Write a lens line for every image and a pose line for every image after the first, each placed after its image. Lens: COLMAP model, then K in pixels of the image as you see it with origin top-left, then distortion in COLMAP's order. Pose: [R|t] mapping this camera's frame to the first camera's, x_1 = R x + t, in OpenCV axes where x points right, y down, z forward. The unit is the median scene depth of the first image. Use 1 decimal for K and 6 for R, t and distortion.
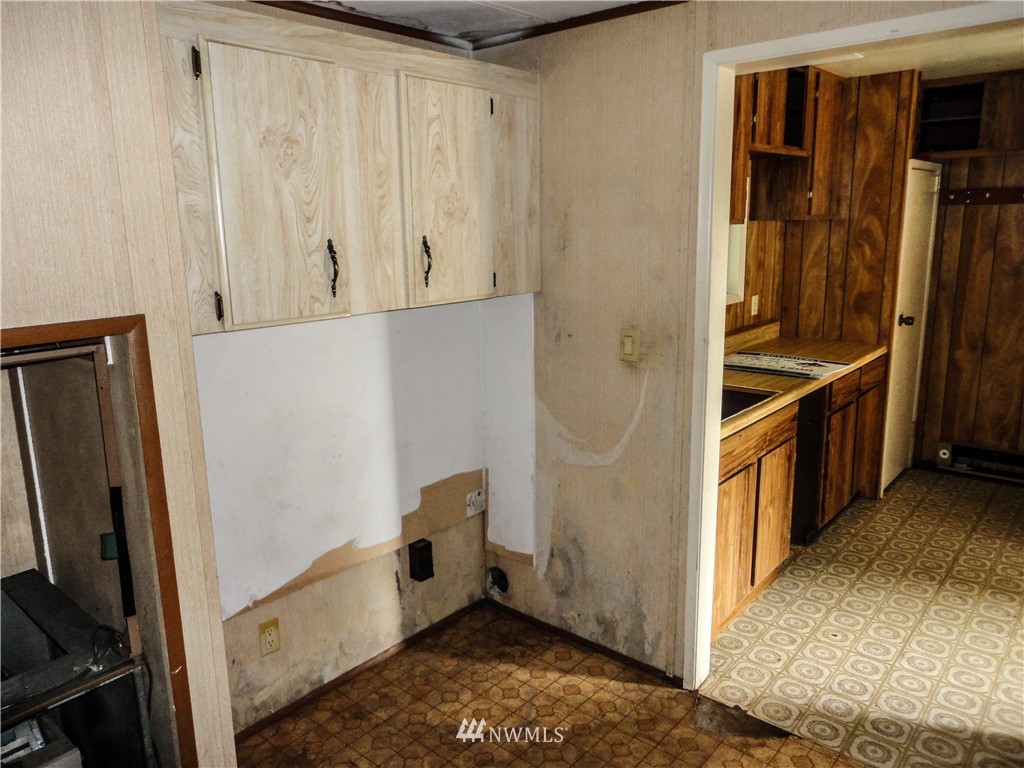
lens RADIAL K [[756.1, 0, 509.2], [0, 756.1, 380.5], [0, 0, 1]] dist [-0.005210, 0.008471]
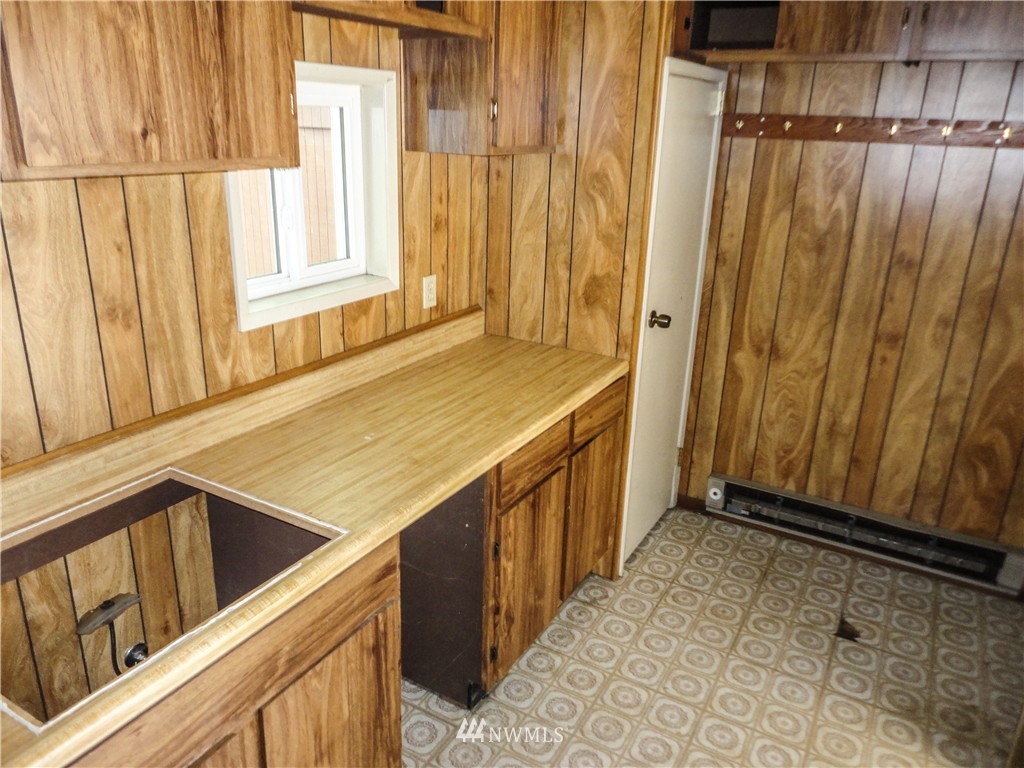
lens RADIAL K [[756.1, 0, 512.7], [0, 756.1, 386.1], [0, 0, 1]] dist [-0.005210, 0.008471]
pose [[0.981463, -0.013332, 0.191187, 0.267932], [-0.011575, 0.991633, 0.128569, -0.101354], [-0.191302, -0.128399, 0.973097, 0.374047]]
